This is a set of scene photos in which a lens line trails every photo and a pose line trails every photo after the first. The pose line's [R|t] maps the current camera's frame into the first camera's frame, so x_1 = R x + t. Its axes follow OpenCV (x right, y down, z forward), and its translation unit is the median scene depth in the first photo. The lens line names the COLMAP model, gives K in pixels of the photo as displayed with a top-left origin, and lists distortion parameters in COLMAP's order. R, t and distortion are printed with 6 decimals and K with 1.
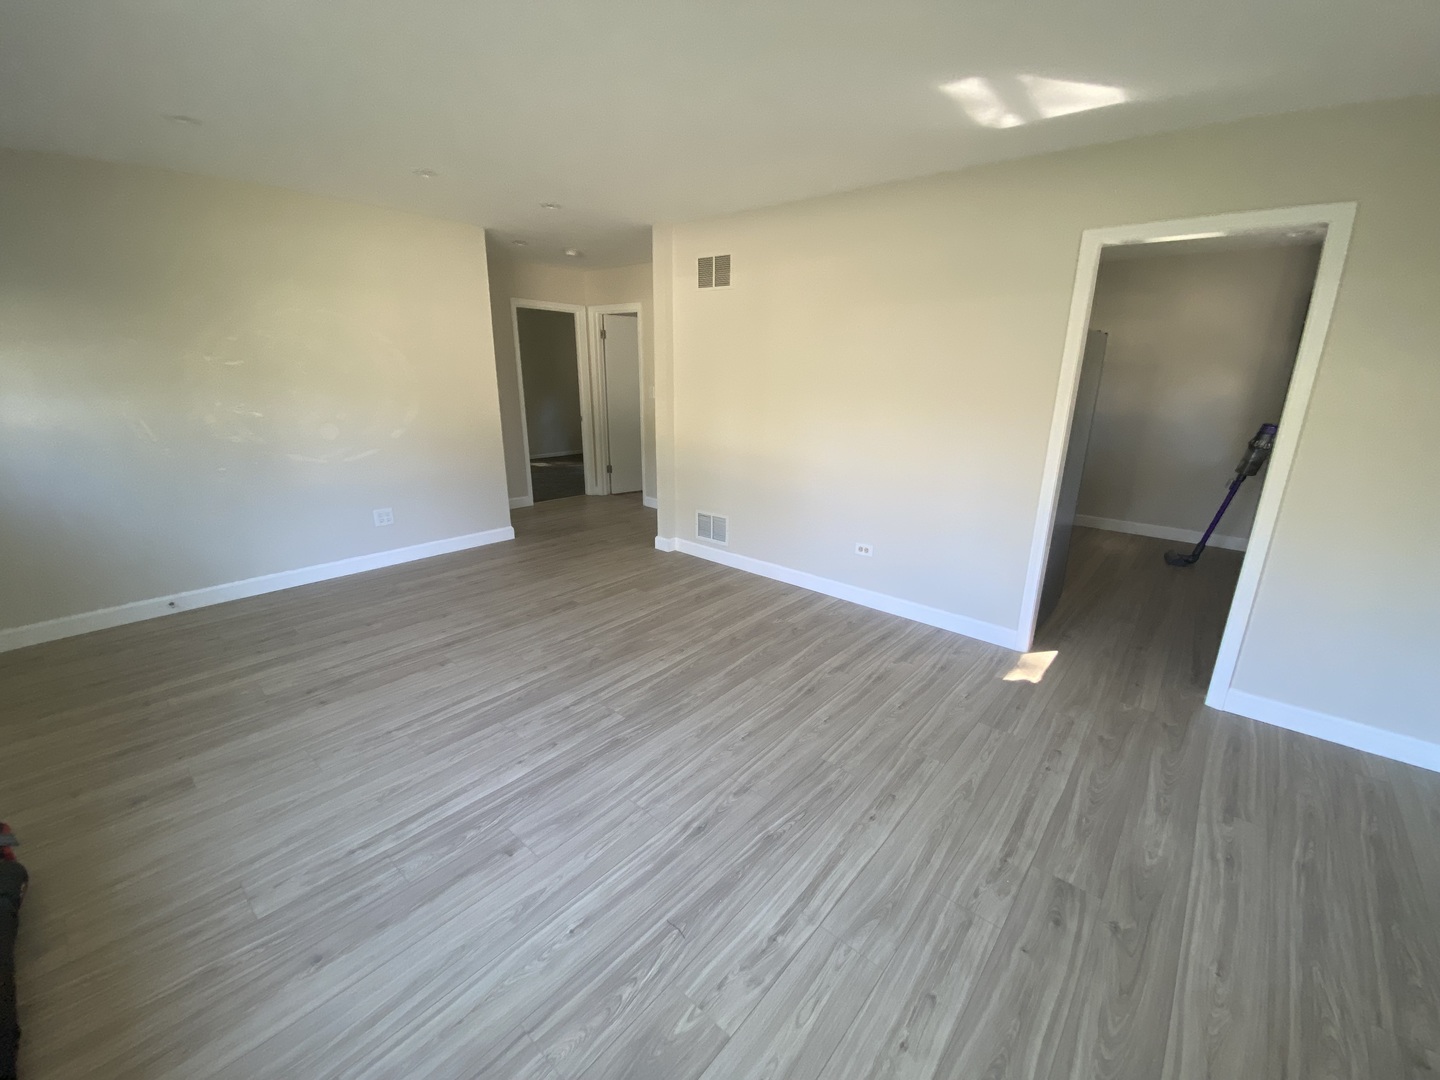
lens RADIAL K [[573.7, 0, 730.6], [0, 573.7, 549.6], [0, 0, 1]] dist [0.030384, -0.022575]
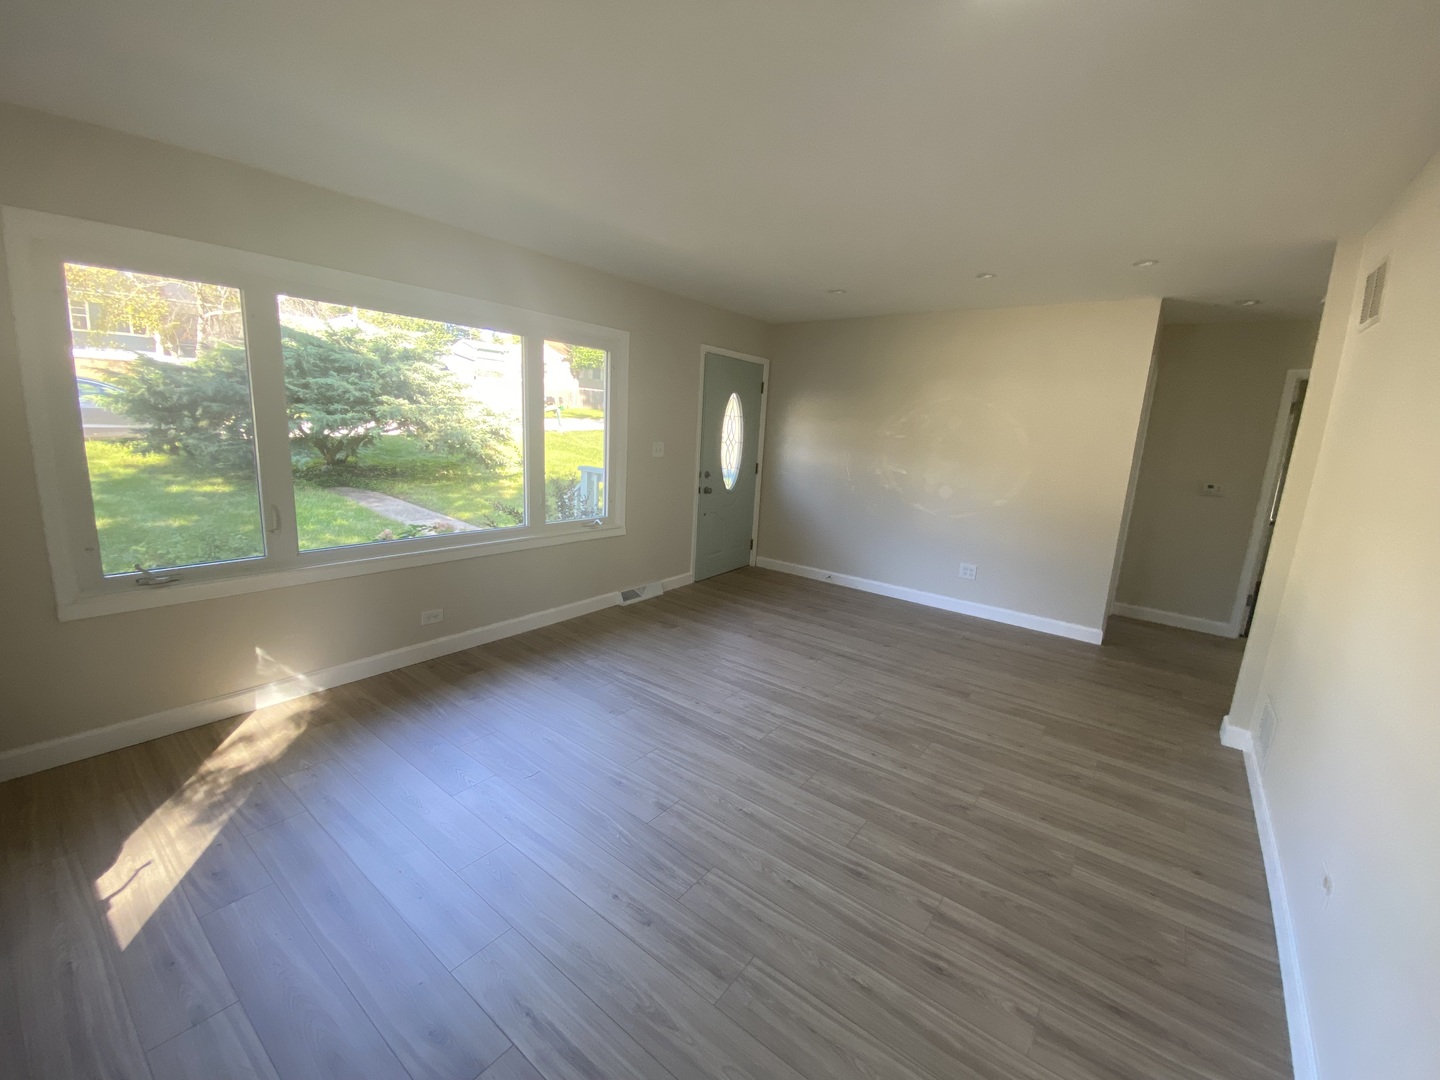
lens RADIAL K [[590.4, 0, 723.9], [0, 590.4, 539.5], [0, 0, 1]] dist [0.023128, -0.017352]
pose [[0.049258, 0.183442, -0.981796, 0.670933], [-0.351471, 0.923299, 0.154878, -0.166029], [0.934902, 0.337443, 0.109955, 0.539742]]
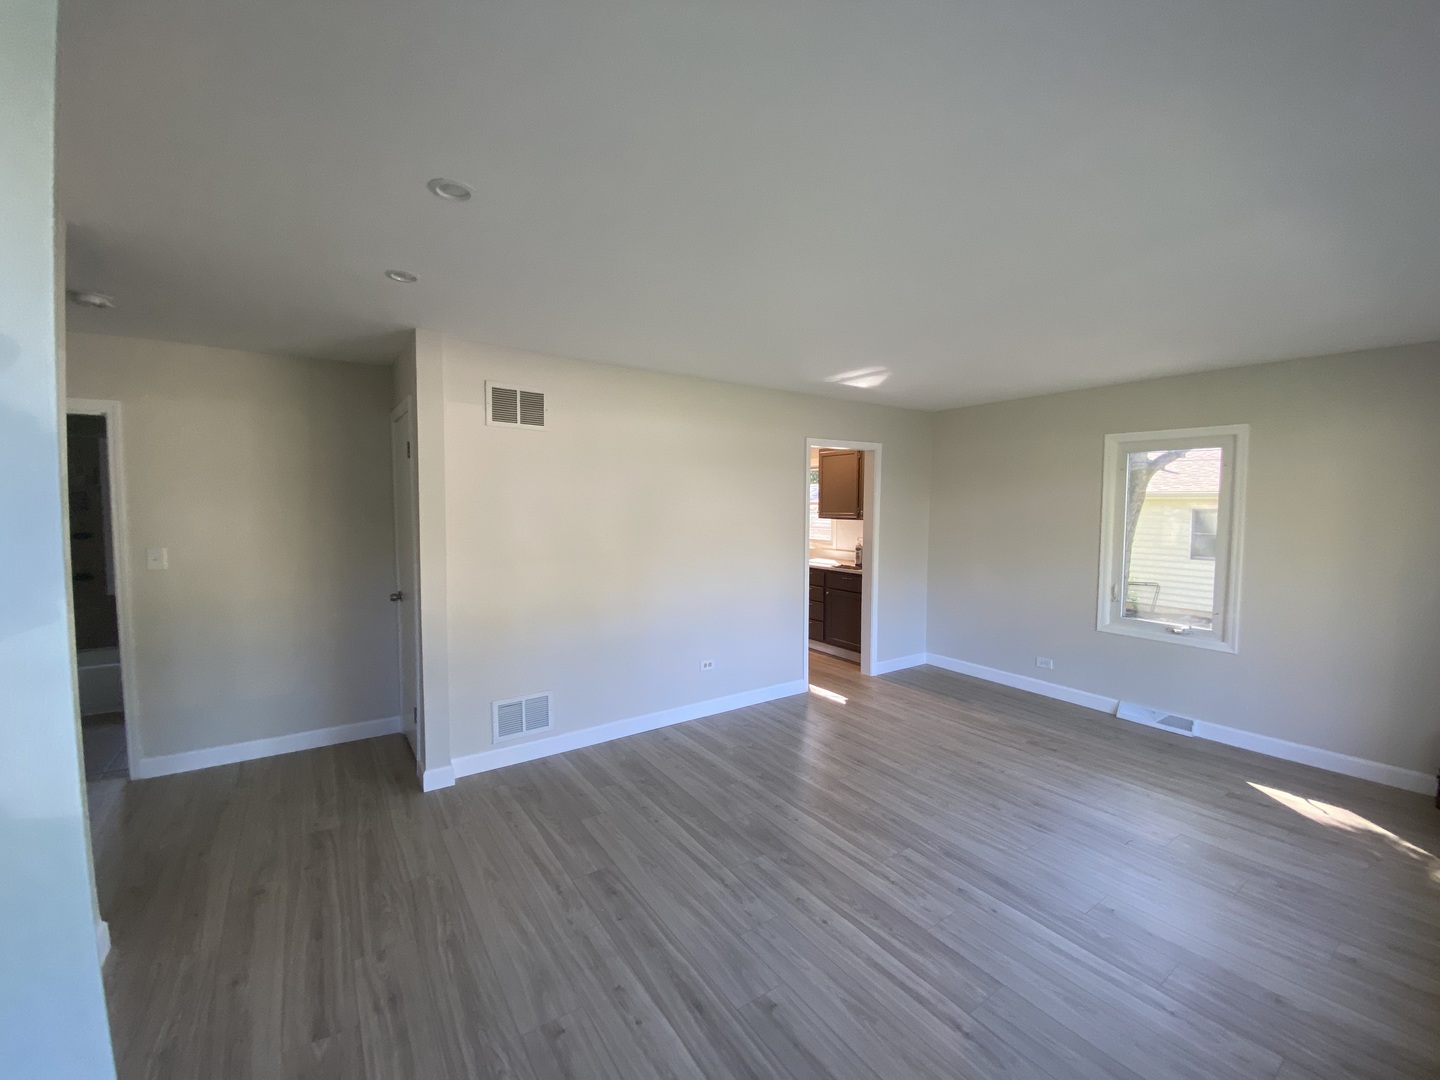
lens RADIAL K [[590.4, 0, 723.9], [0, 590.4, 539.5], [0, 0, 1]] dist [0.023128, -0.017352]
pose [[0.264711, -0.084390, 0.960628, -0.989170], [0.289047, 0.957305, 0.004448, -0.268743], [-0.919989, 0.276489, 0.277801, 0.675247]]
